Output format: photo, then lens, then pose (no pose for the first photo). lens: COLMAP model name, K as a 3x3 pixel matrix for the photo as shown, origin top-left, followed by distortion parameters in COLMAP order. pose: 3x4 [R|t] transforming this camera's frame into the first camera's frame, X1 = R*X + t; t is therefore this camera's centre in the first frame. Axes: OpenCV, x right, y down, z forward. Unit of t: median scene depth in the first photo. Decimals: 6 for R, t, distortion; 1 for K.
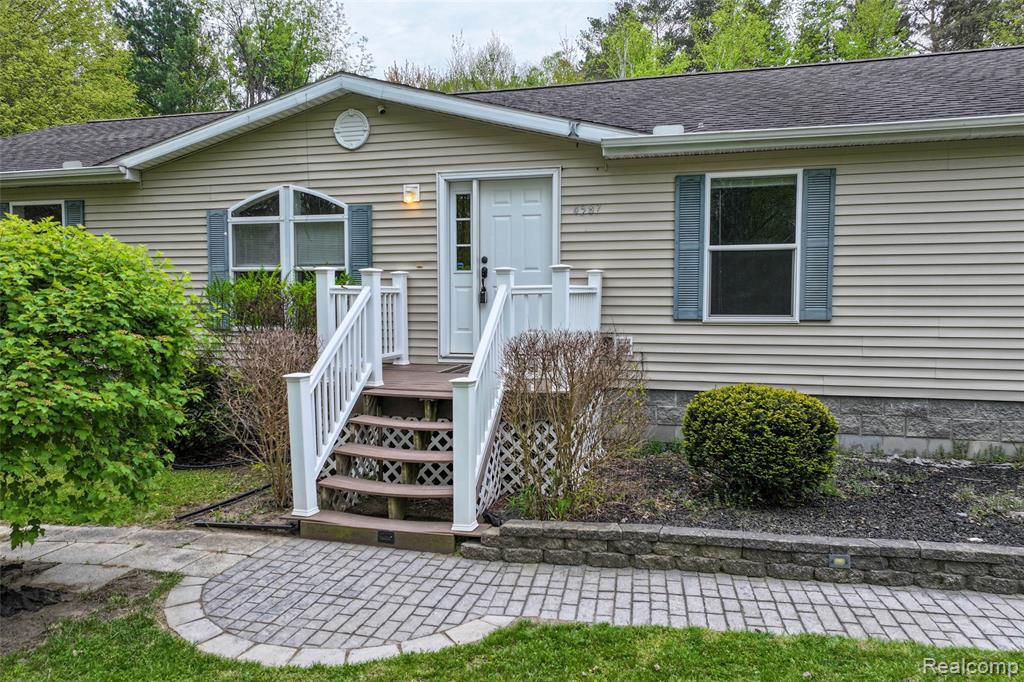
lens RADIAL K [[718.2, 0, 512.0], [0, 718.2, 341.0], [0, 0, 1]] dist [0.010279, 0.002833]
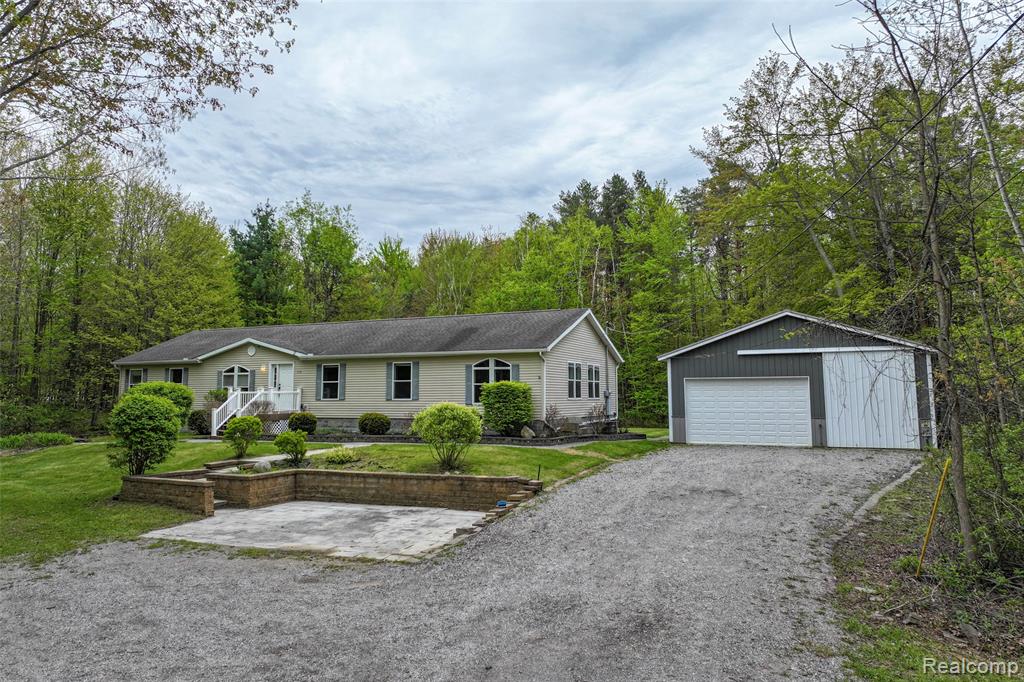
lens RADIAL K [[718.6, 0, 512.1], [0, 718.6, 322.8], [0, 0, 1]] dist [0.015696, -0.002885]
pose [[0.985439, -0.019912, -0.168861, 1.992969], [-0.007725, 0.986851, -0.161448, 0.186669], [0.169855, 0.160402, 0.972327, -2.795550]]
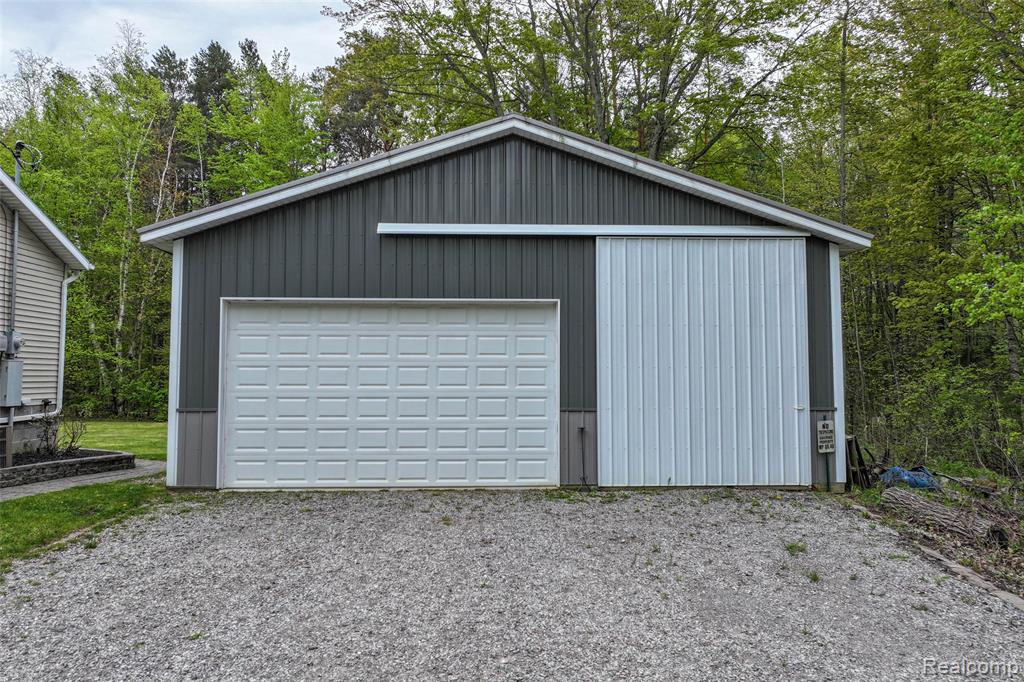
lens RADIAL K [[719.0, 0, 513.7], [0, 719.0, 302.6], [0, 0, 1]] dist [0.014528, 0.002953]
pose [[0.948382, 0.032337, 0.315478, 2.342291], [0.018645, 0.987382, -0.157256, 0.072805], [-0.316582, 0.155021, 0.935812, -0.193156]]
